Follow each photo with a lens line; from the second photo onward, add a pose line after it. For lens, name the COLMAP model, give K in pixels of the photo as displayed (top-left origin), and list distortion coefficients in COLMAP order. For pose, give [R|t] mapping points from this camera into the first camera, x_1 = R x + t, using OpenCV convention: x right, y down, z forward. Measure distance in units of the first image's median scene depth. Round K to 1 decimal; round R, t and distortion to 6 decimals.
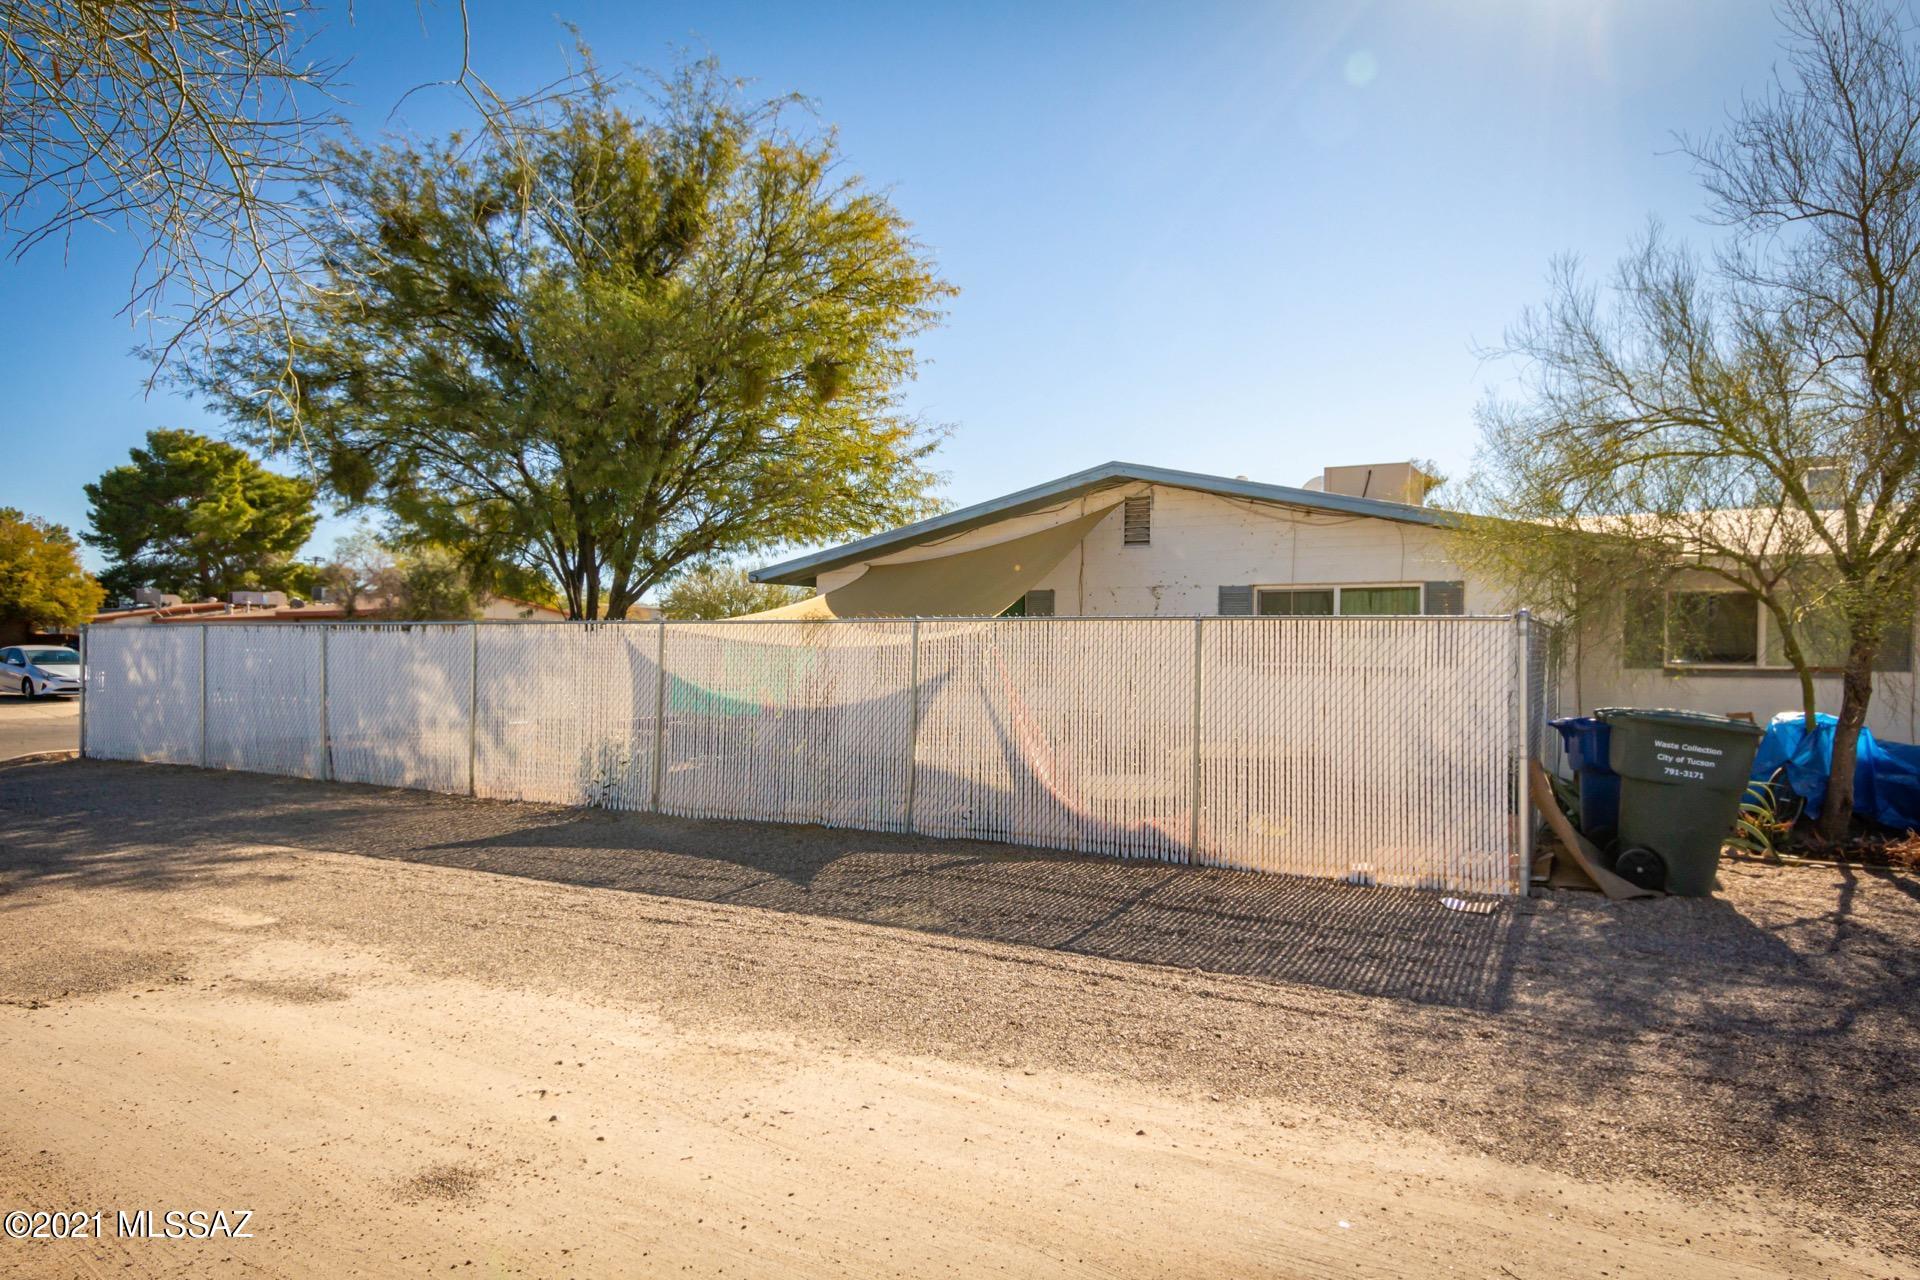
lens RADIAL K [[1146.3, 0, 963.6], [0, 1146.3, 667.8], [0, 0, 1]] dist [0.005792, -0.004550]
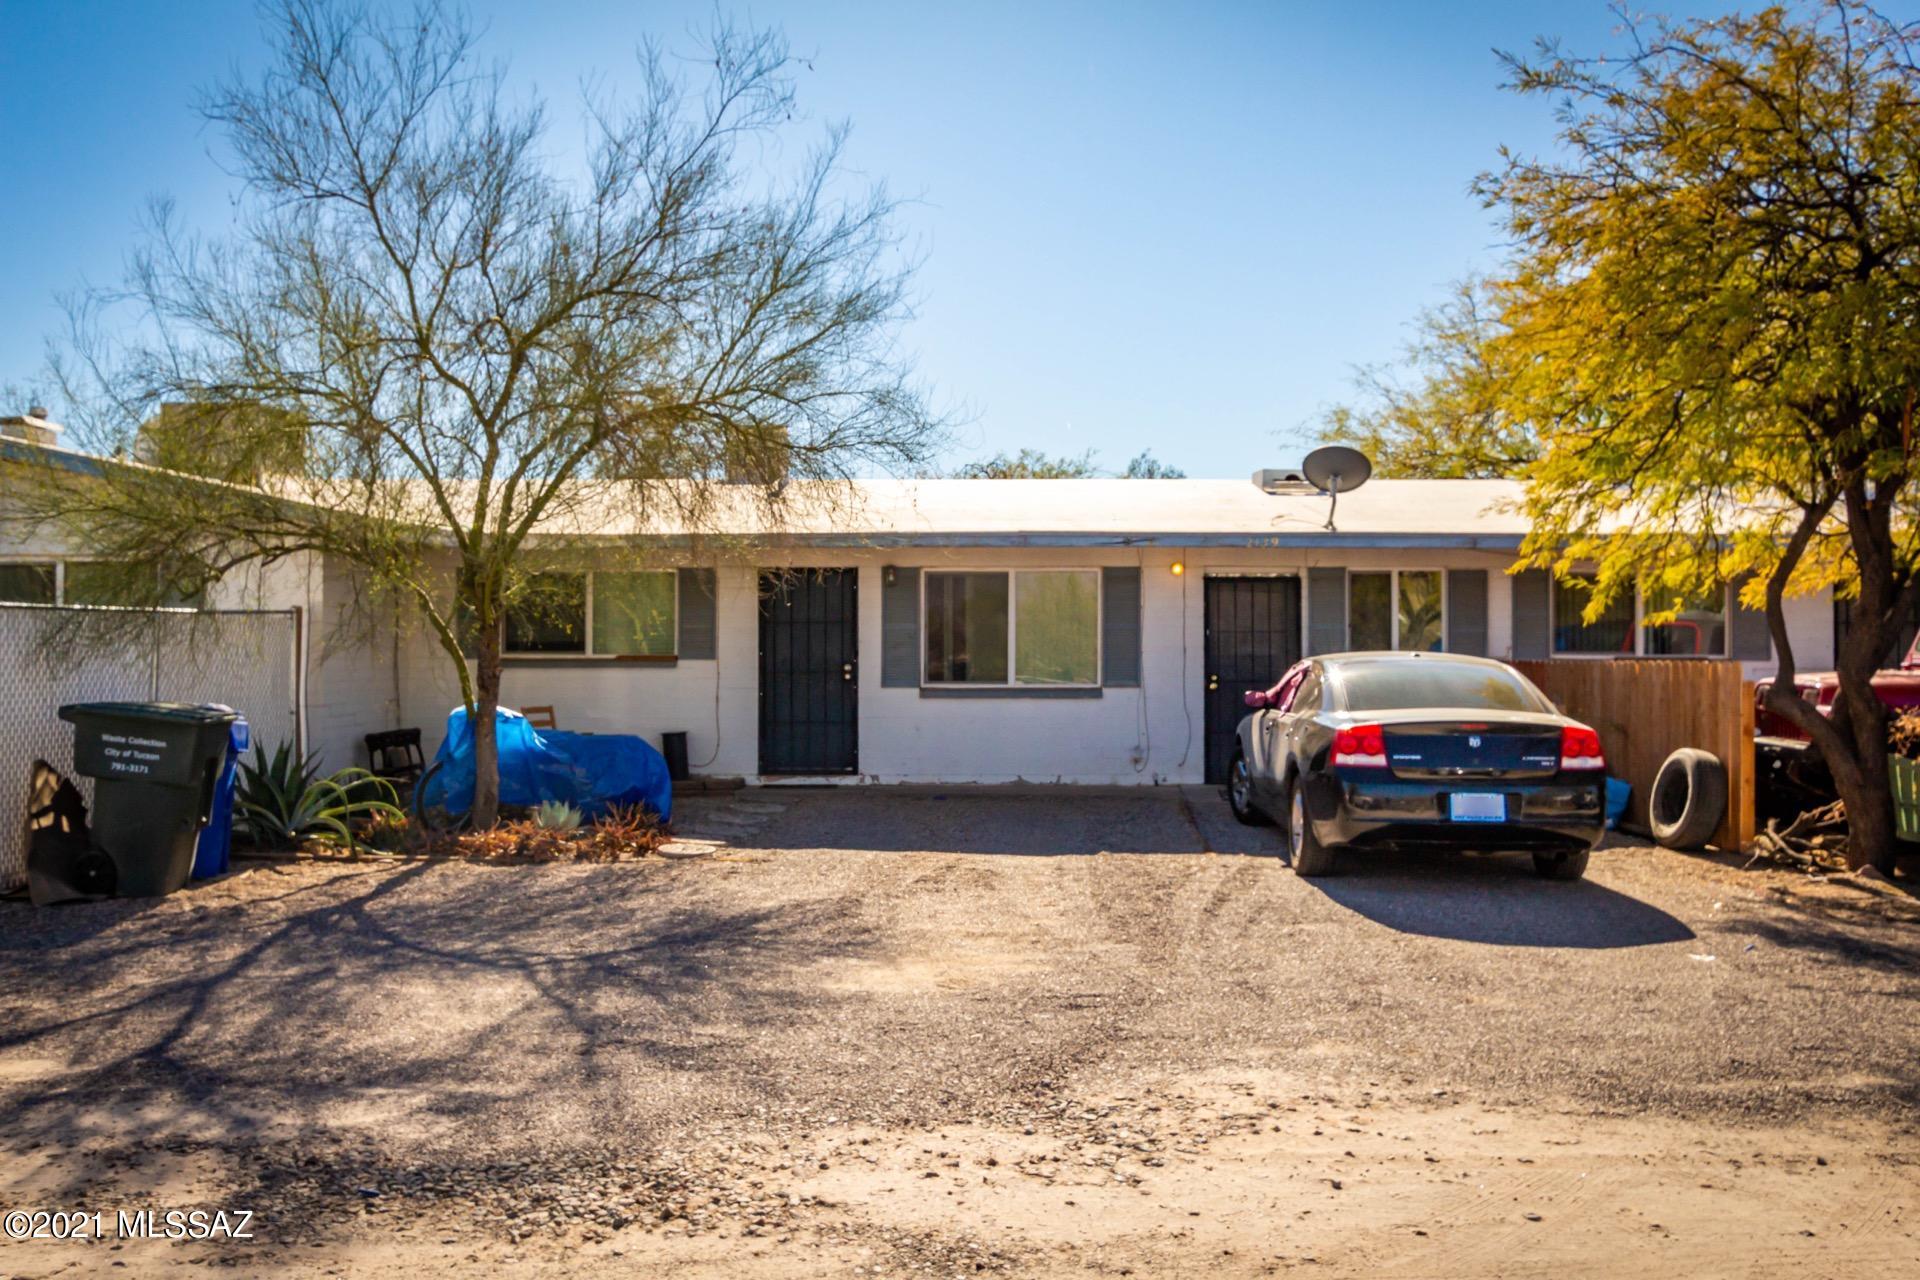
lens RADIAL K [[1676.5, 0, 970.8], [0, 1676.5, 624.9], [0, 0, 1]] dist [-0.010869, 0.021529]
pose [[0.876655, 0.000519, 0.481119, 0.370109], [0.010767, 0.999728, -0.020697, 0.006260], [-0.480999, 0.023325, 0.876411, -0.361804]]
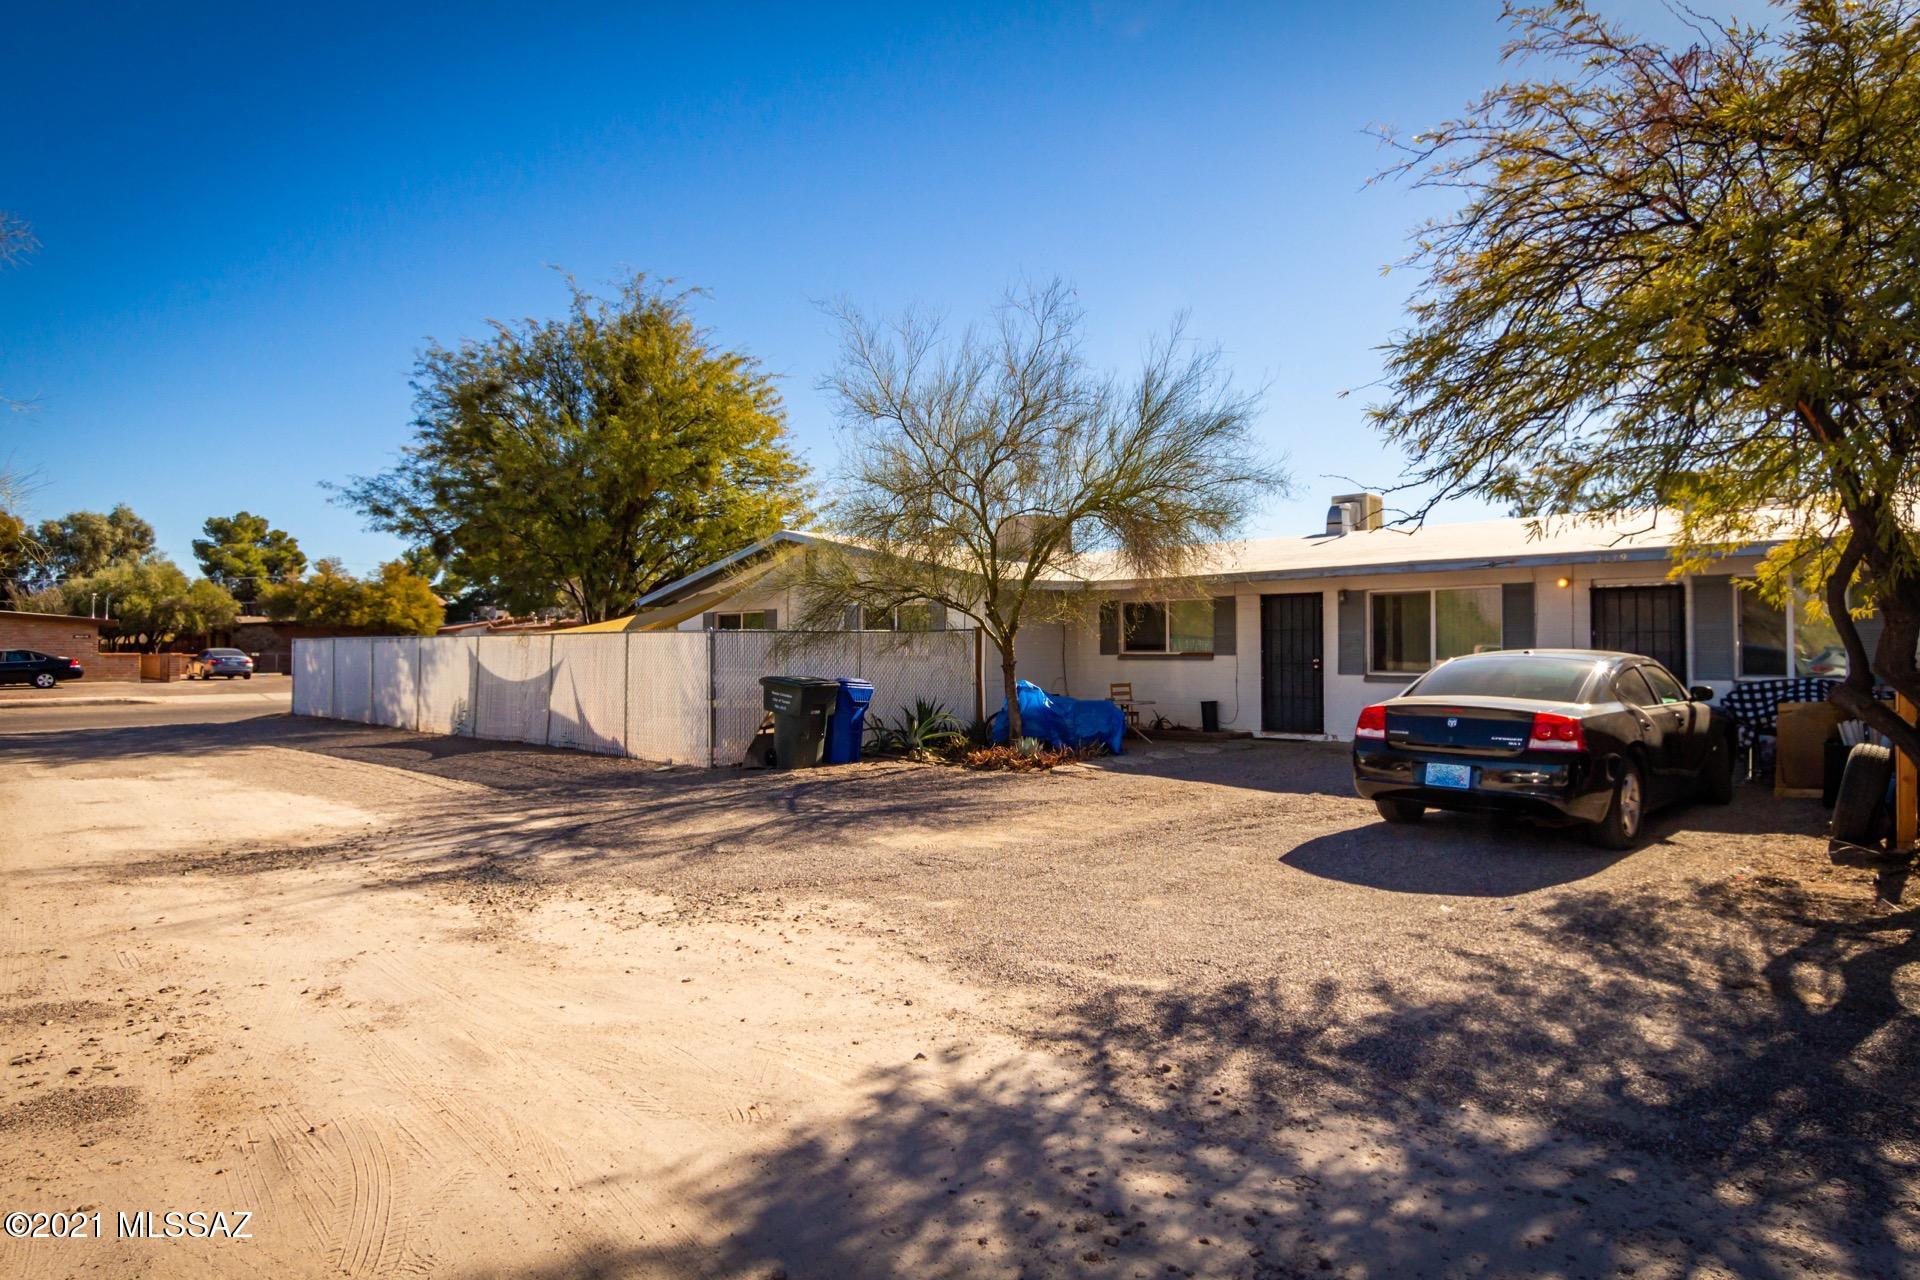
lens RADIAL K [[1076.9, 0, 969.5], [0, 1076.9, 637.0], [0, 0, 1]] dist [0.010682, 0.001048]
pose [[0.966698, -0.014666, -0.255499, 0.928698], [0.009023, 0.999689, -0.023244, 0.010019], [0.255760, 0.020165, 0.966530, -0.482254]]
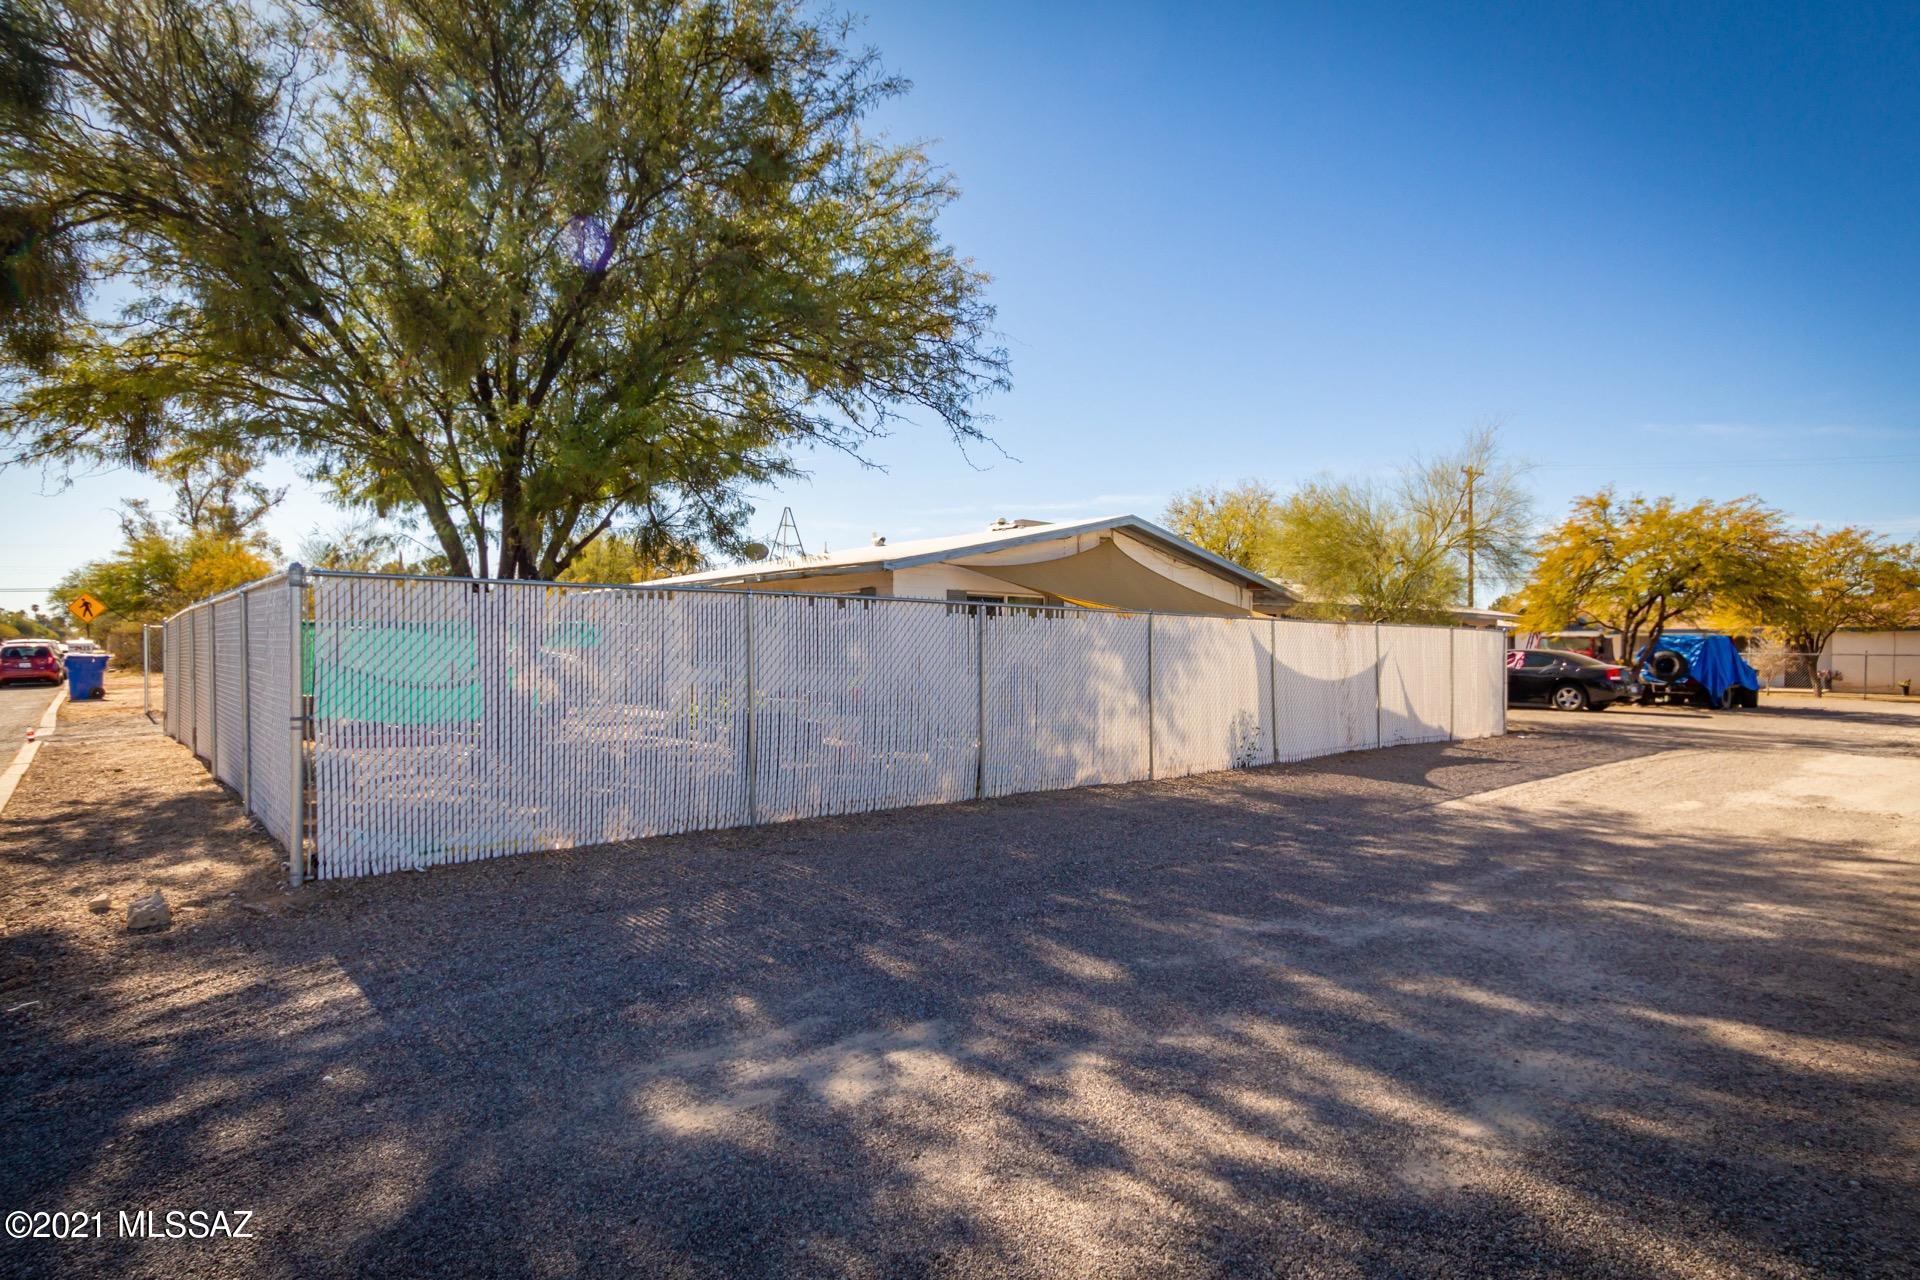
lens RADIAL K [[1003.6, 0, 961.7], [0, 1003.6, 656.1], [0, 0, 1]] dist [0.002049, 0.000019]
pose [[0.350057, -0.011966, 0.936652, -1.420450], [0.005780, 0.999927, 0.010614, -0.011061], [-0.936711, 0.001698, 0.350100, 0.892156]]
